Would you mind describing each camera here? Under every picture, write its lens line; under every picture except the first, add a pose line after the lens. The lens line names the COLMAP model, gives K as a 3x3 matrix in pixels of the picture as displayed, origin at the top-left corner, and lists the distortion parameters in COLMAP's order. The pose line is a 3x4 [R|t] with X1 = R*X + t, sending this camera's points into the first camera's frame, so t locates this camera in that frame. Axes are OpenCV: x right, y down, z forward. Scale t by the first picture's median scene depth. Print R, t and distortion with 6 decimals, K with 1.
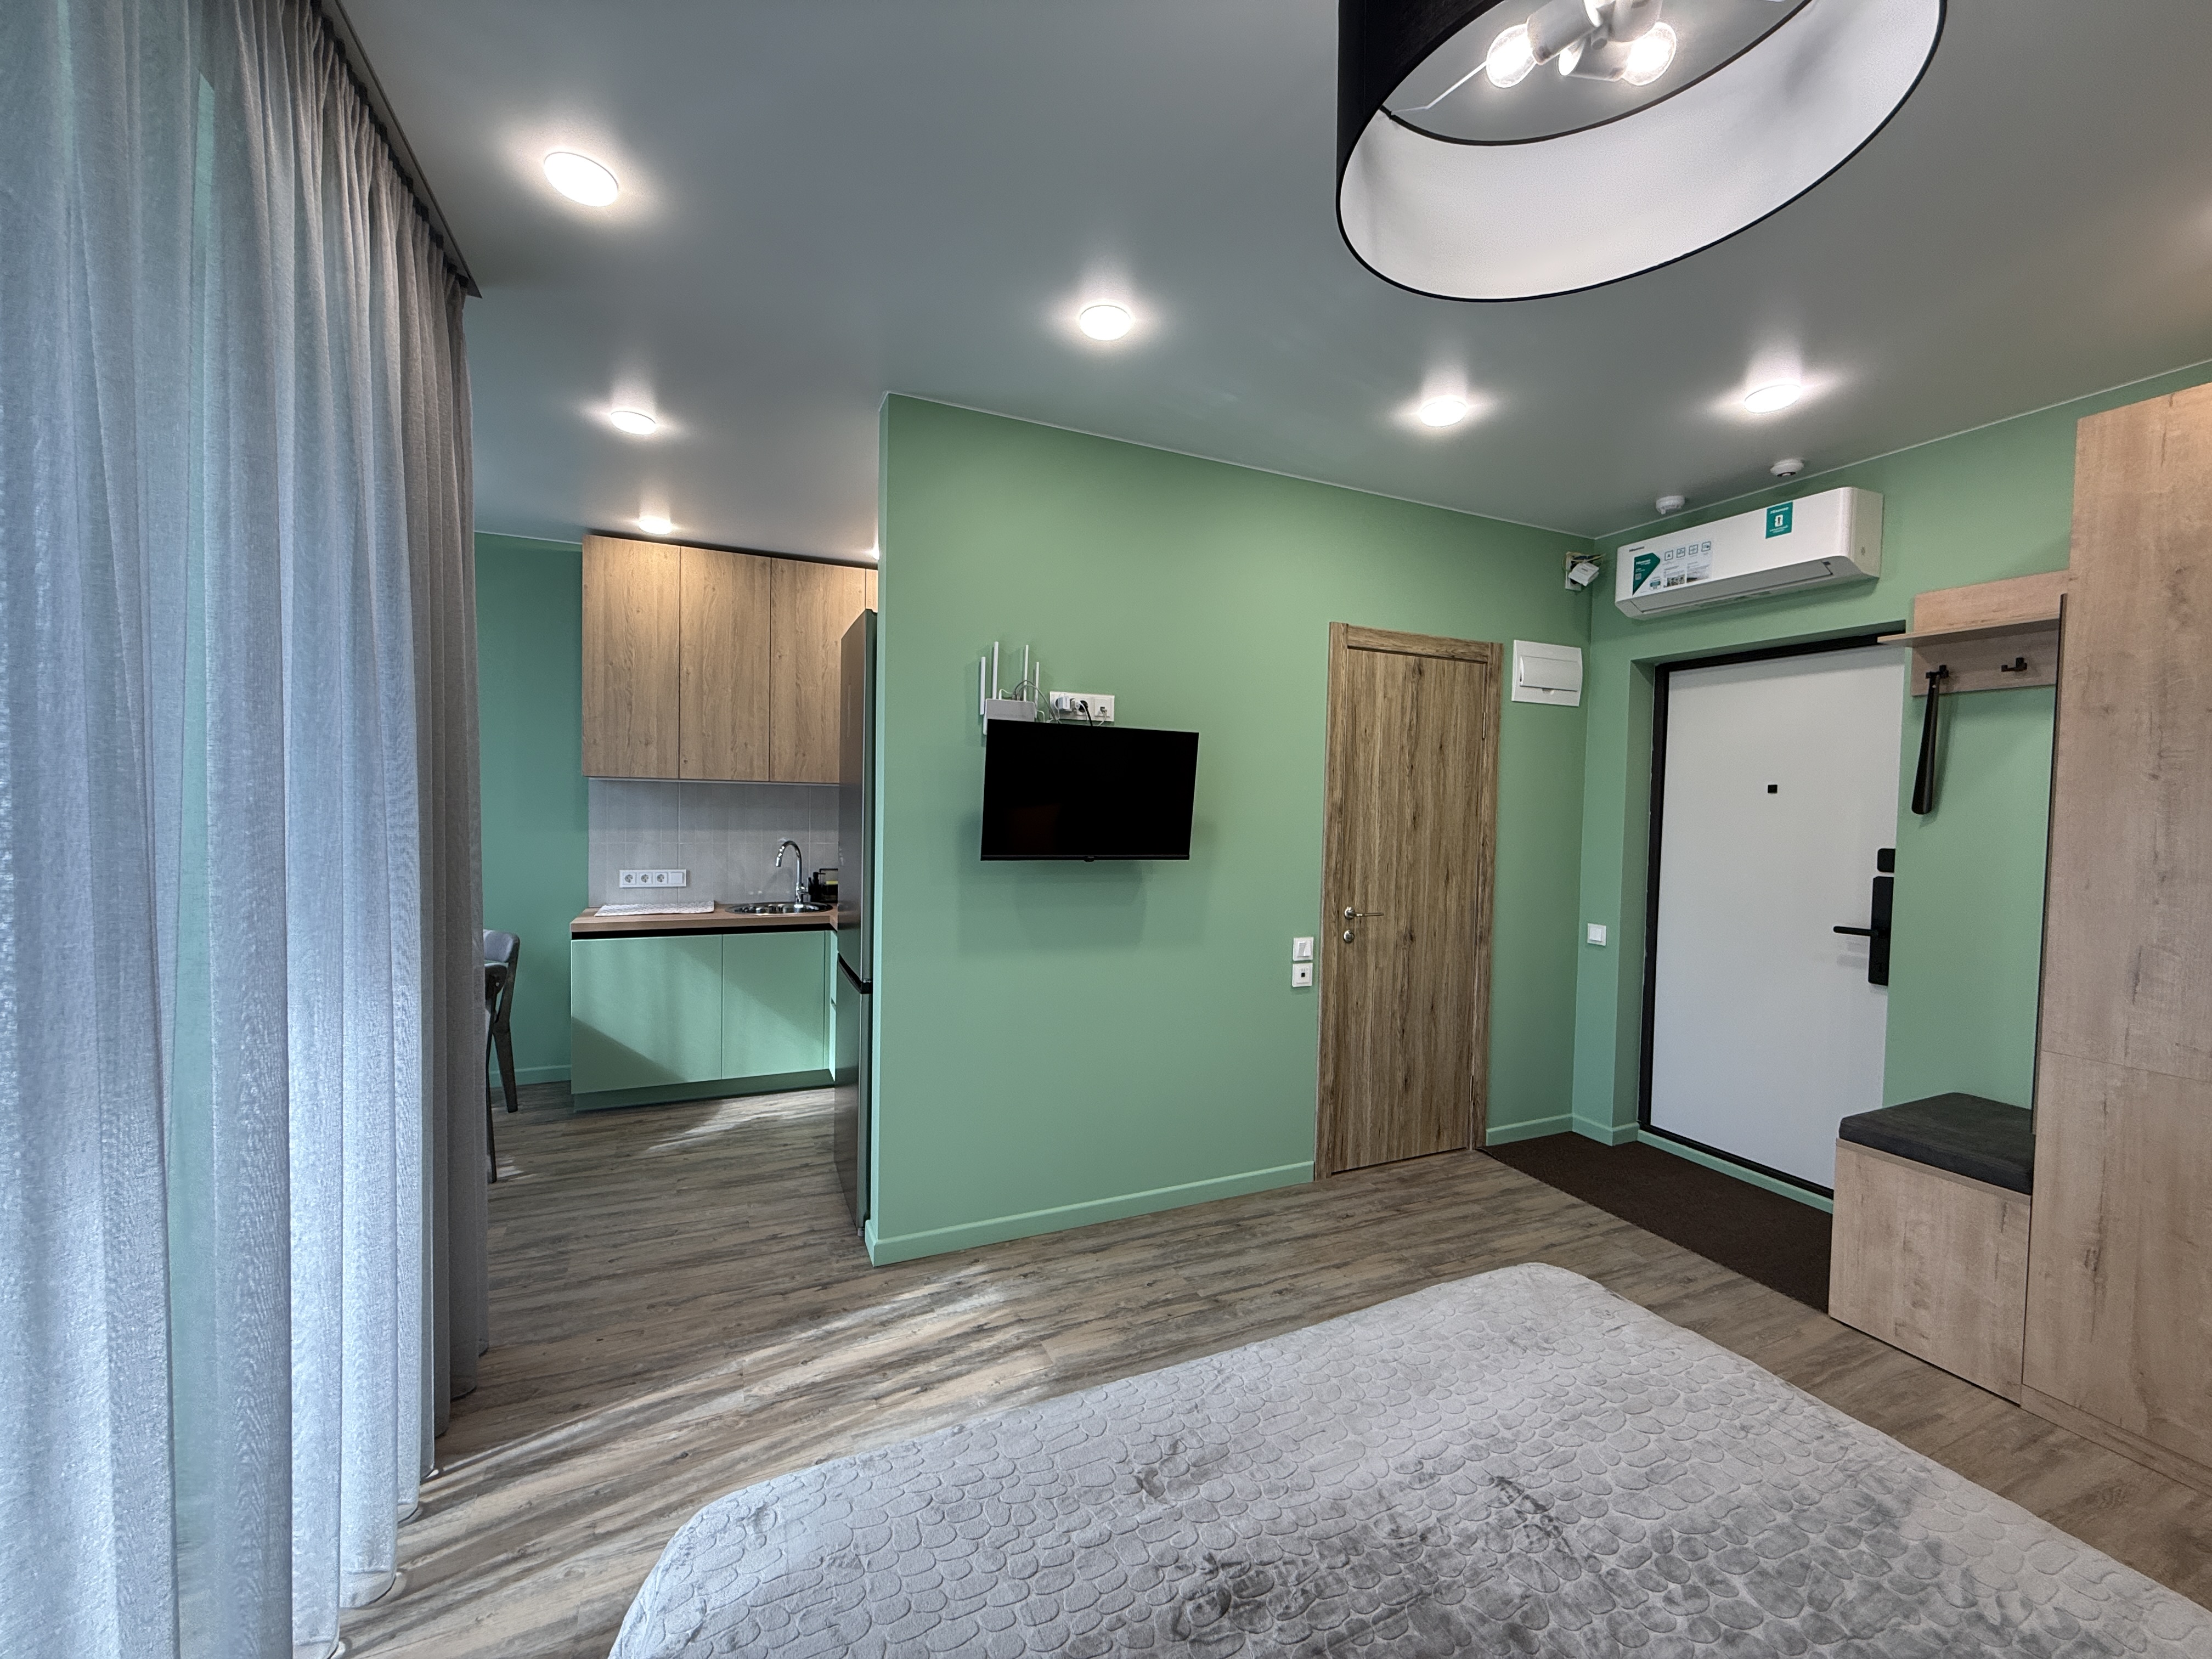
lens RADIAL K [[877.5, 0, 1103.3], [0, 877.5, 836.5], [0, 0, 1]] dist [-0.001034, 0.000357]
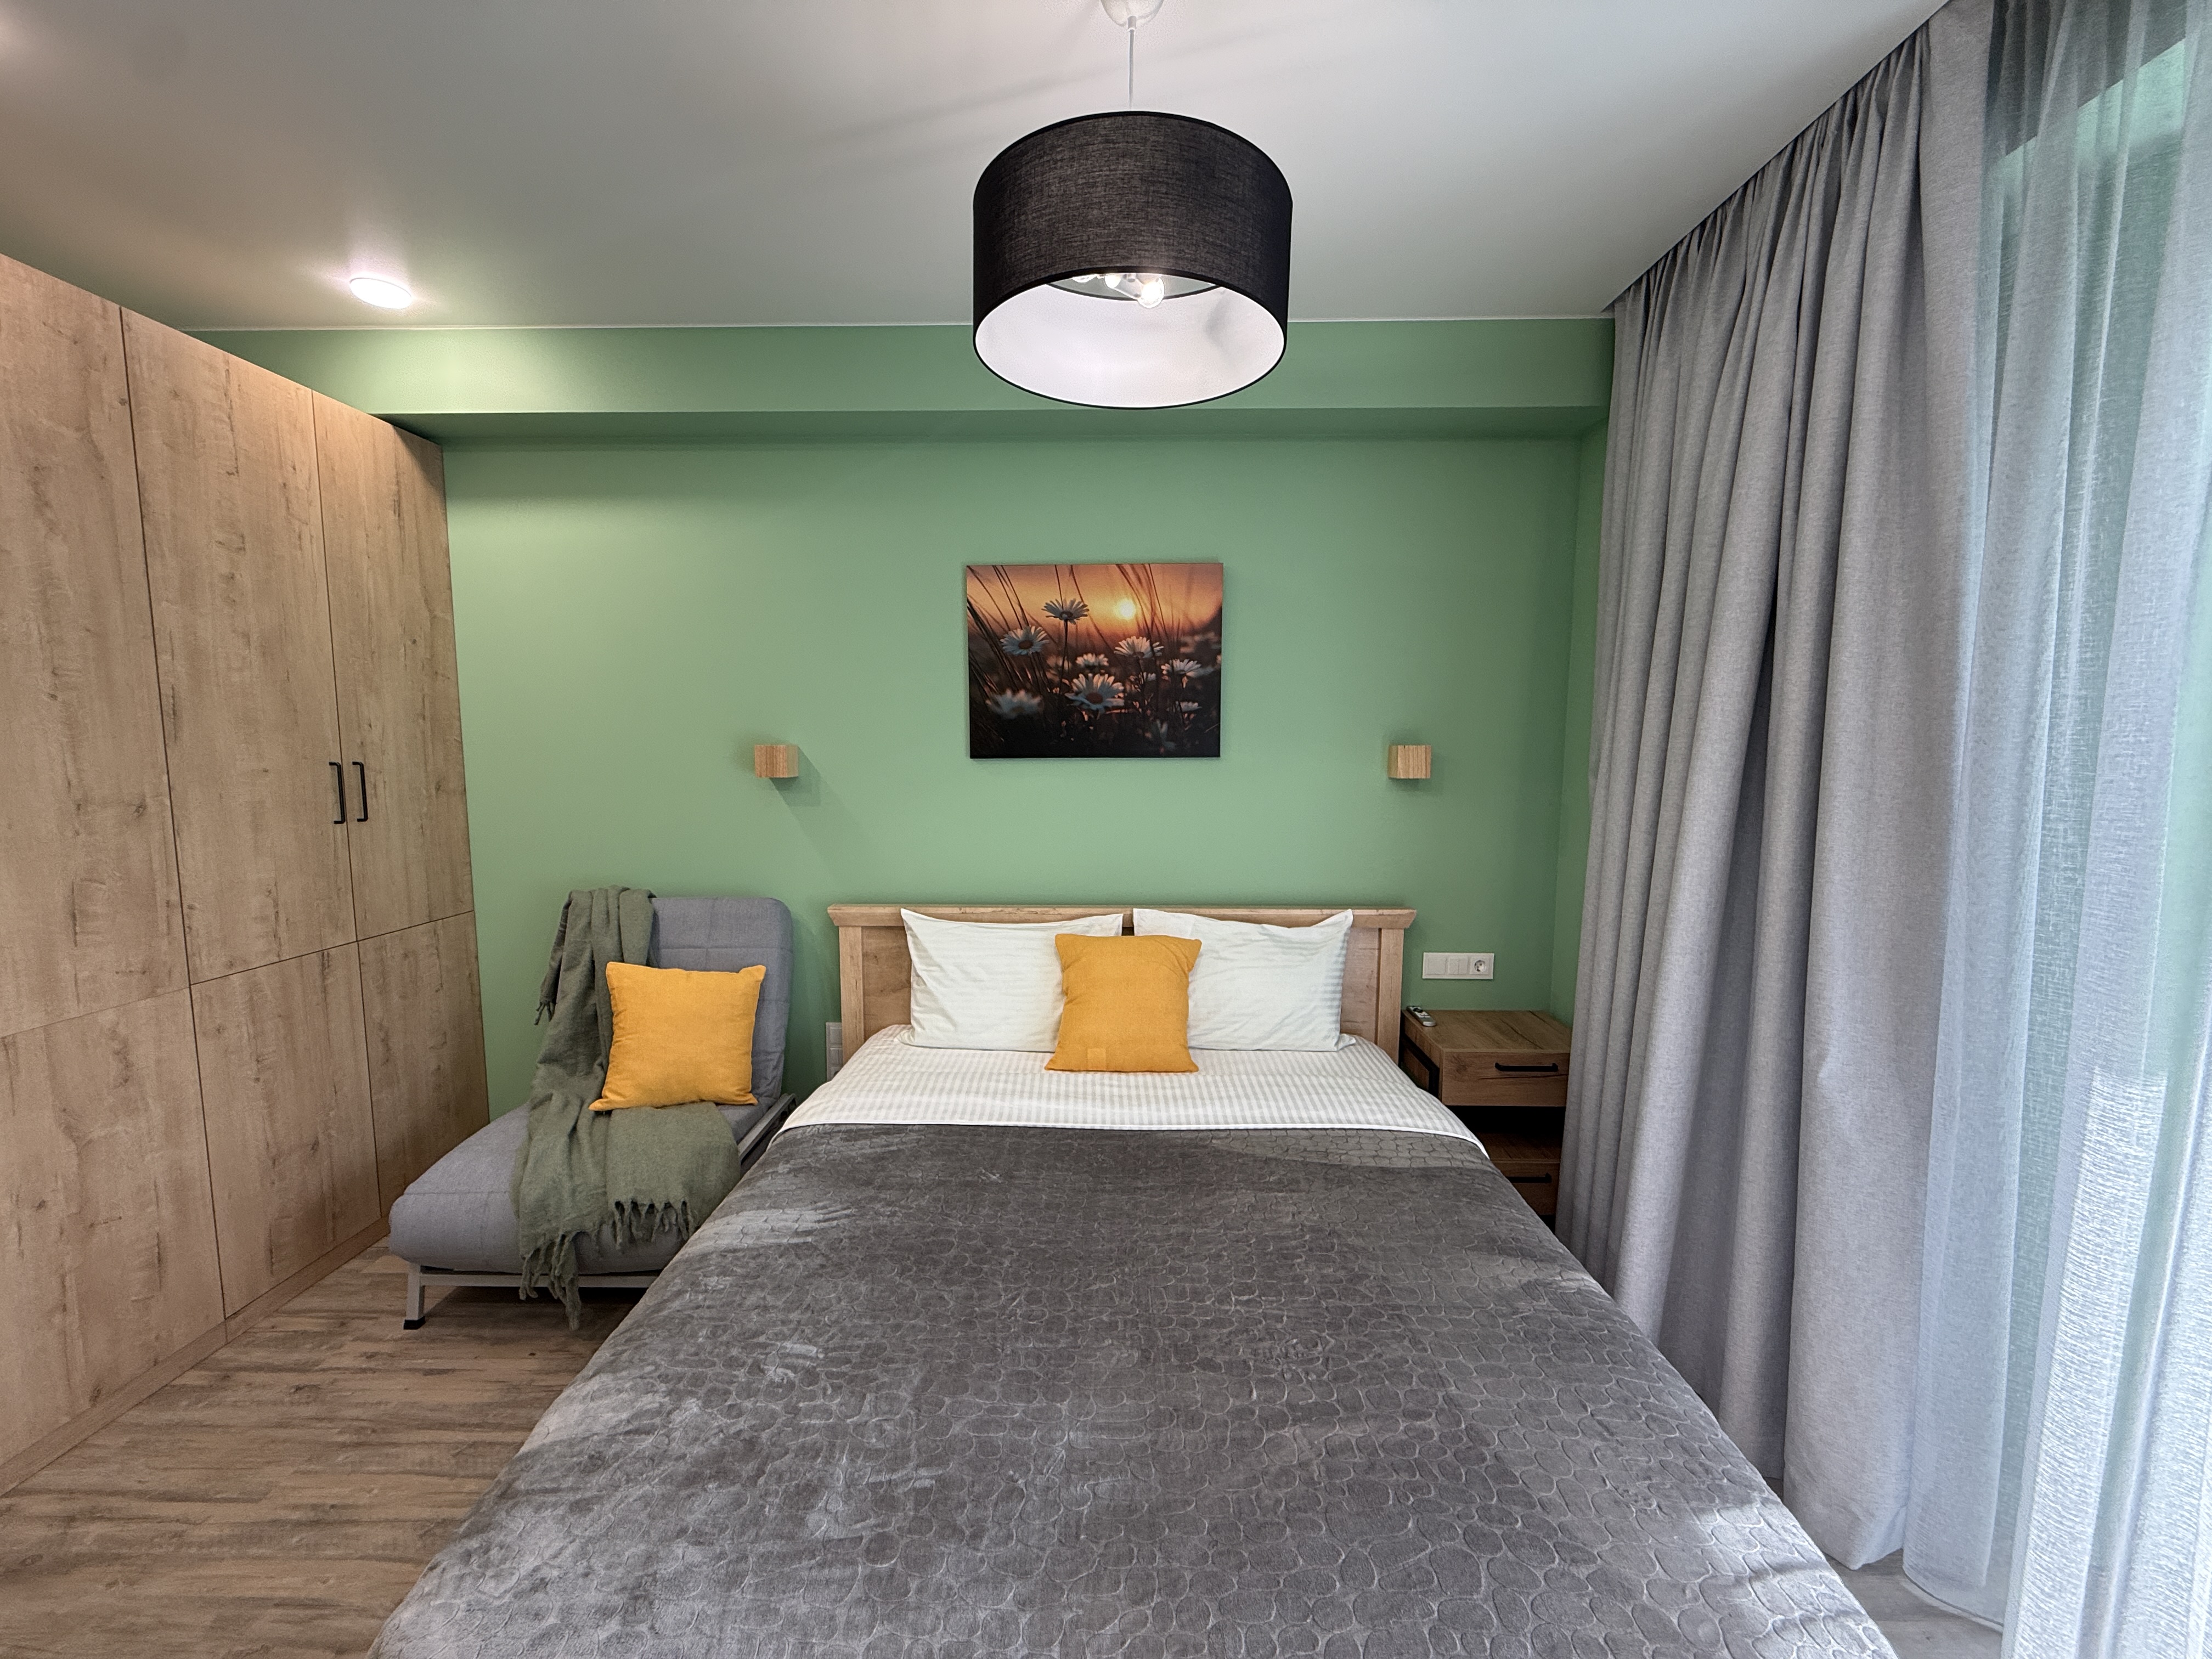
lens RADIAL K [[877.5, 0, 1105.3], [0, 877.5, 833.8], [0, 0, 1]] dist [-0.001034, 0.000357]
pose [[-0.908835, -0.065937, 0.411912, -0.087466], [-0.003989, 0.988757, 0.149476, -0.034182], [-0.417137, 0.134206, -0.898880, 0.694727]]
